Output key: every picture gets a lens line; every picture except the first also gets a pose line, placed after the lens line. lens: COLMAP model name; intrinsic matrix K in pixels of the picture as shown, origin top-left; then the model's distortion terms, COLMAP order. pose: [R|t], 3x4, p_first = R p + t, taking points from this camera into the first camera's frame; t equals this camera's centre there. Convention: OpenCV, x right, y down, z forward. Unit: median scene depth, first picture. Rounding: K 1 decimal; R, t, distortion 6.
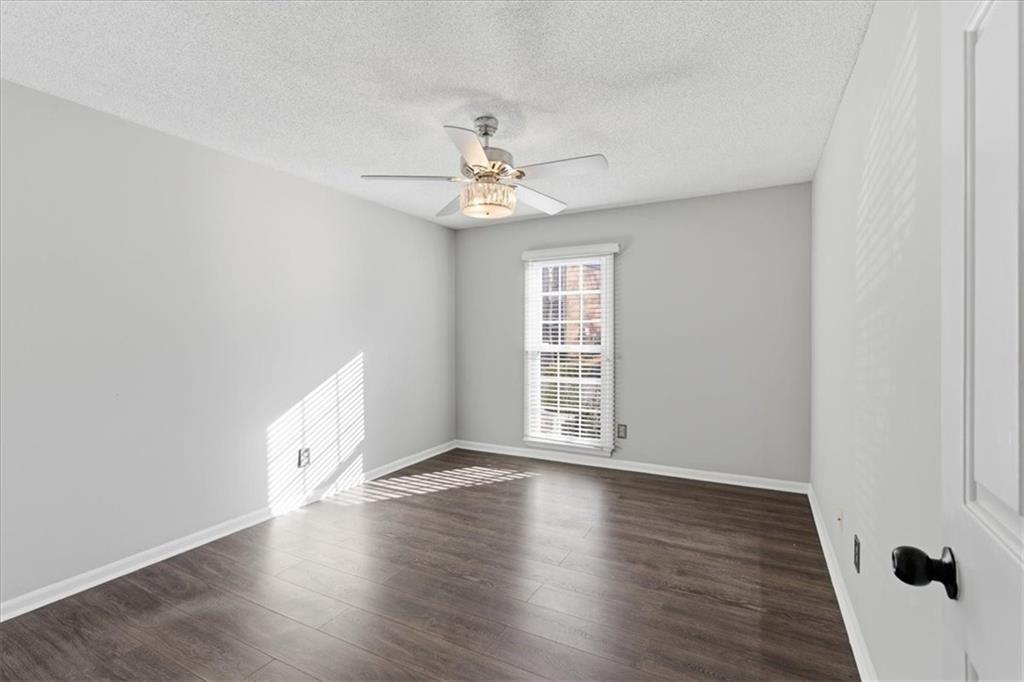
lens RADIAL K [[464.5, 0, 514.0], [0, 464.5, 337.4], [0, 0, 1]] dist [0.002429, -0.001104]
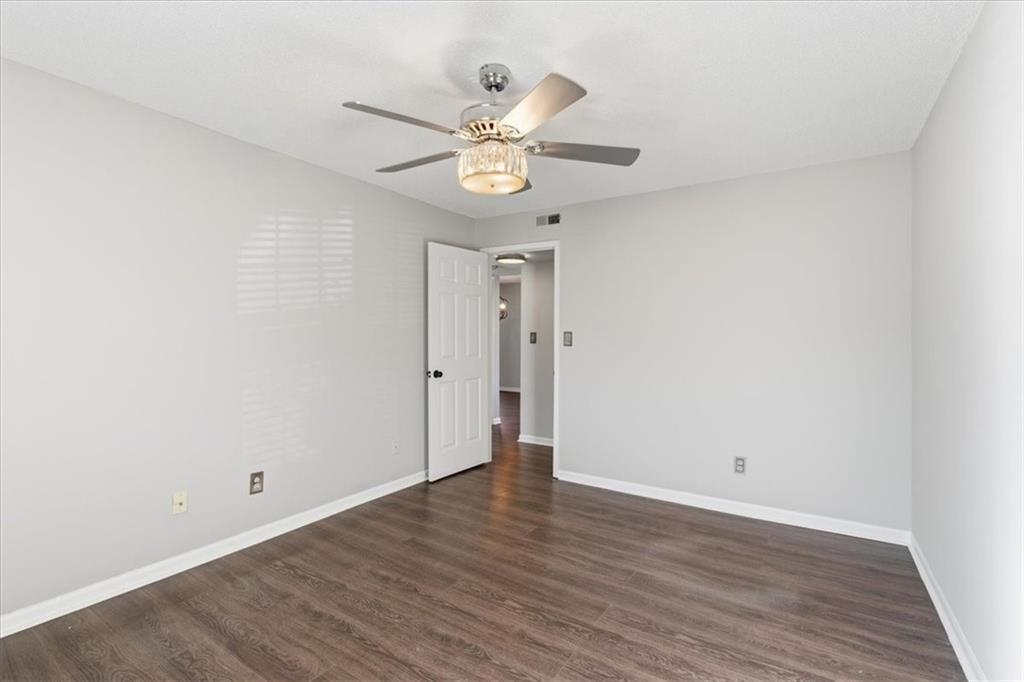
lens RADIAL K [[464.5, 0, 511.8], [0, 464.5, 340.3], [0, 0, 1]] dist [0.002429, -0.001104]
pose [[-0.996317, -0.000726, 0.085738, -0.164585], [-0.000487, 0.999996, 0.002804, -0.000018], [-0.085740, 0.002752, -0.996314, 1.904642]]
